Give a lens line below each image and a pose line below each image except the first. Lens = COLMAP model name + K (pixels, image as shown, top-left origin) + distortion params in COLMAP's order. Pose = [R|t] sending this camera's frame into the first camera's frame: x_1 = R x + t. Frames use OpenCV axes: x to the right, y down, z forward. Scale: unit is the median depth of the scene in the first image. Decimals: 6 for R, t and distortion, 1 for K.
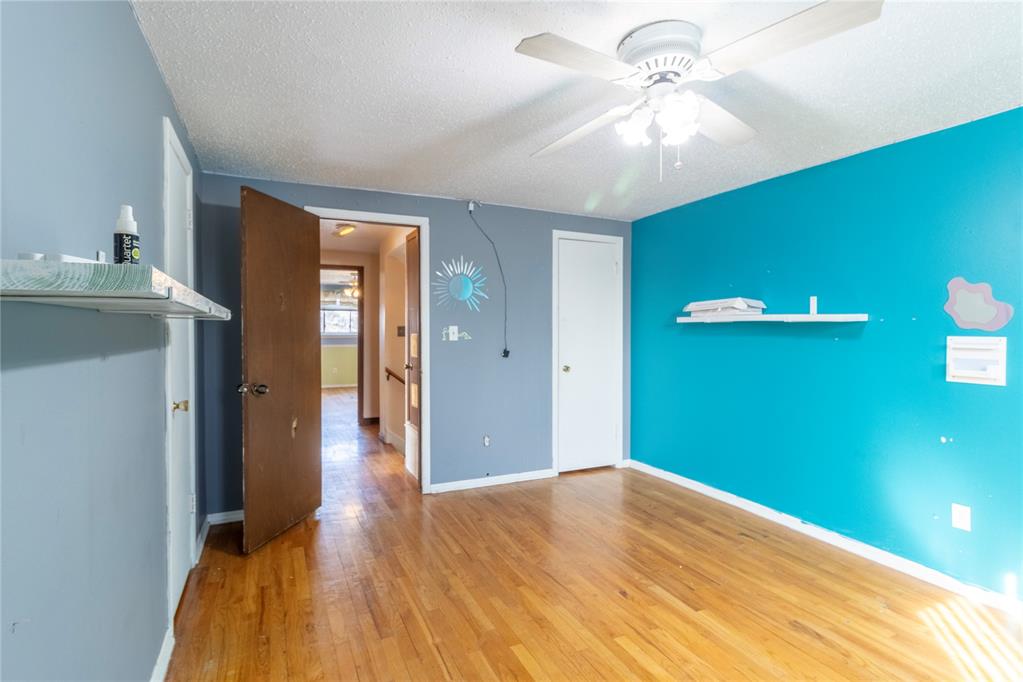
lens RADIAL K [[504.3, 0, 511.2], [0, 504.3, 335.5], [0, 0, 1]] dist [0.001624, 0.000651]
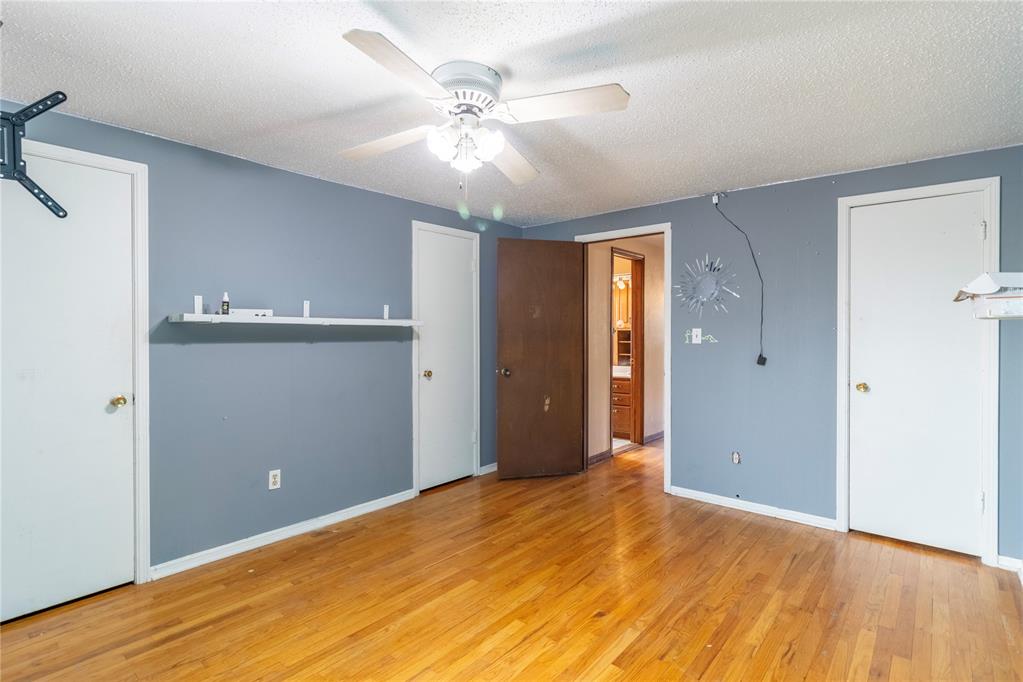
lens RADIAL K [[504.3, 0, 511.2], [0, 504.3, 335.5], [0, 0, 1]] dist [0.001624, 0.000651]
pose [[0.422118, 0.010626, -0.906479, 0.769723], [-0.012472, 0.999905, 0.005913, -0.008277], [0.906455, 0.008810, 0.422210, 0.347458]]
